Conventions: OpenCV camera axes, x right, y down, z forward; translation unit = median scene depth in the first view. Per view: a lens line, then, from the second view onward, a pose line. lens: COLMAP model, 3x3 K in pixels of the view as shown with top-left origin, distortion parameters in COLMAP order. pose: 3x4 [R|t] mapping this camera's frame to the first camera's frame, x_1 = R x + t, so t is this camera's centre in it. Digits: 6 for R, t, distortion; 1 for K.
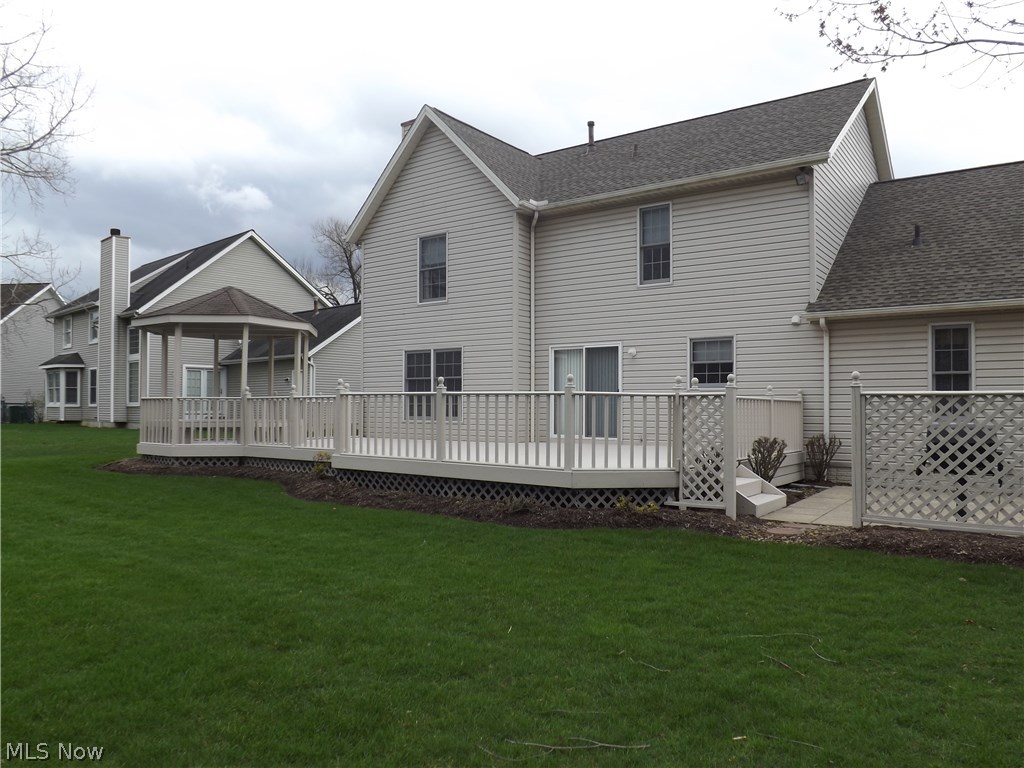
lens RADIAL K [[739.5, 0, 509.2], [0, 739.5, 413.6], [0, 0, 1]] dist [-0.066214, 0.020862]
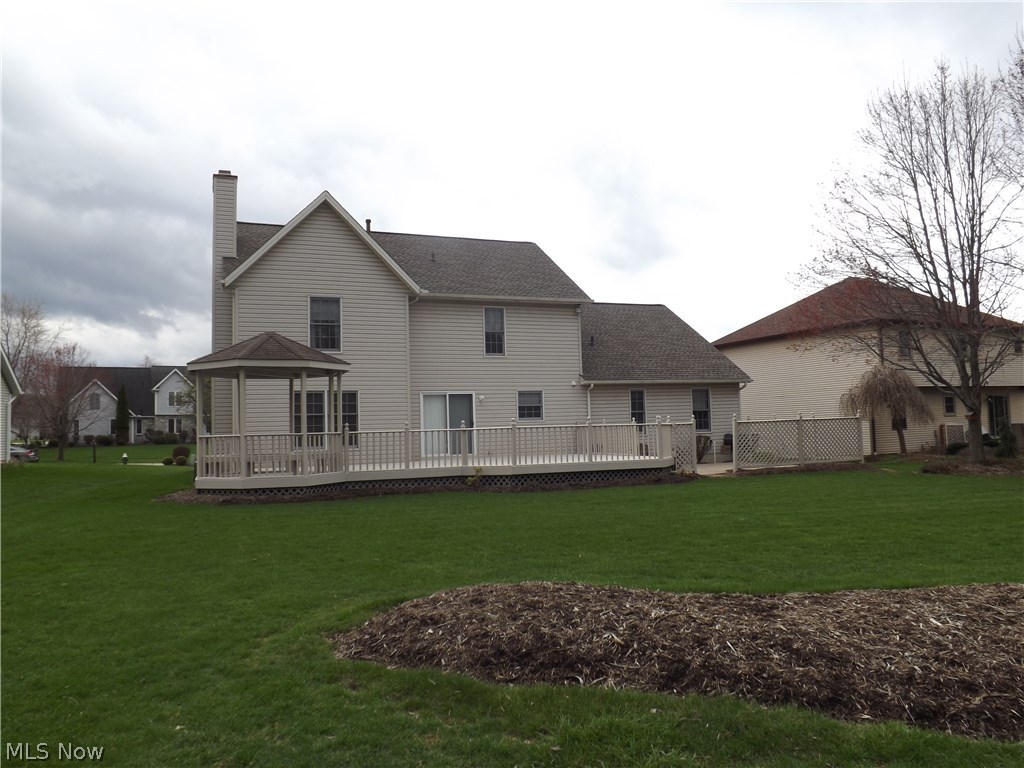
lens RADIAL K [[739.5, 0, 522.5], [0, 739.5, 382.9], [0, 0, 1]] dist [-0.066214, 0.020862]
pose [[0.522082, 0.032002, 0.852295, -1.139772], [0.034866, 0.997660, -0.058817, -0.020065], [-0.852182, 0.060423, 0.519745, 0.112978]]
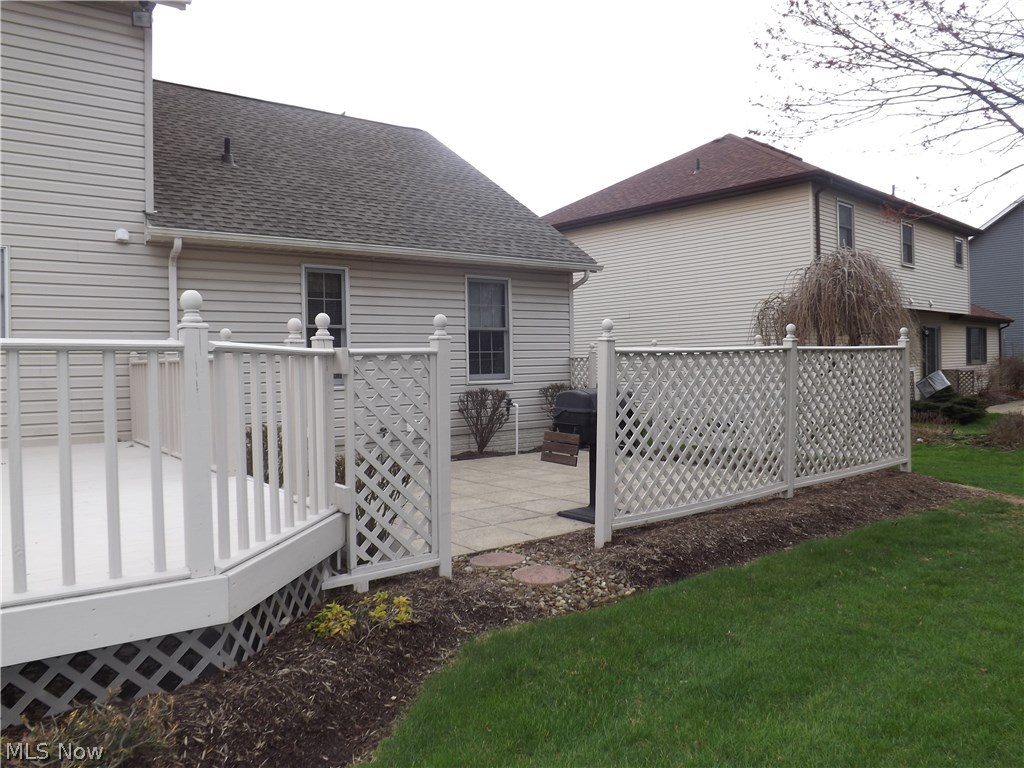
lens RADIAL K [[739.5, 0, 521.0], [0, 739.5, 385.7], [0, 0, 1]] dist [-0.066214, 0.020862]
pose [[0.272946, -0.038149, 0.961273, -0.110807], [0.021891, 0.999201, 0.033438, -0.009603], [-0.961780, 0.011917, 0.273563, 0.437105]]
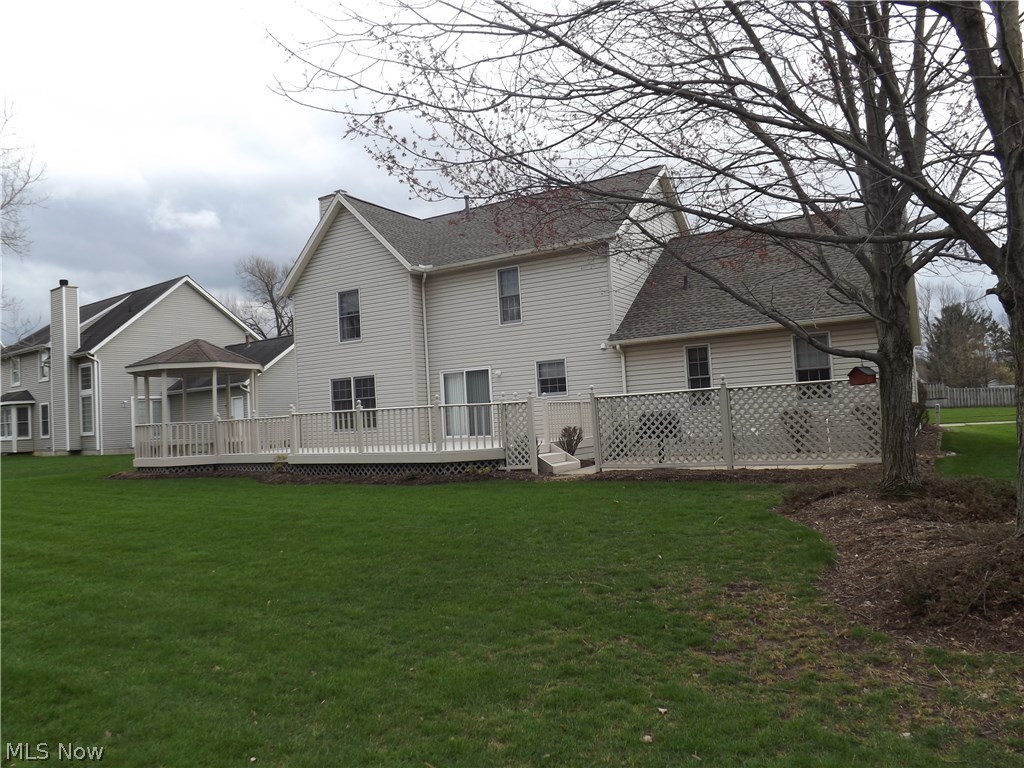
lens RADIAL K [[739.5, 0, 509.7], [0, 739.5, 377.2], [0, 0, 1]] dist [-0.066214, 0.020862]
pose [[0.992810, -0.051485, 0.108067, 0.038417], [0.058170, 0.996523, -0.059646, 0.009685], [-0.104621, 0.065503, 0.992353, -0.388416]]
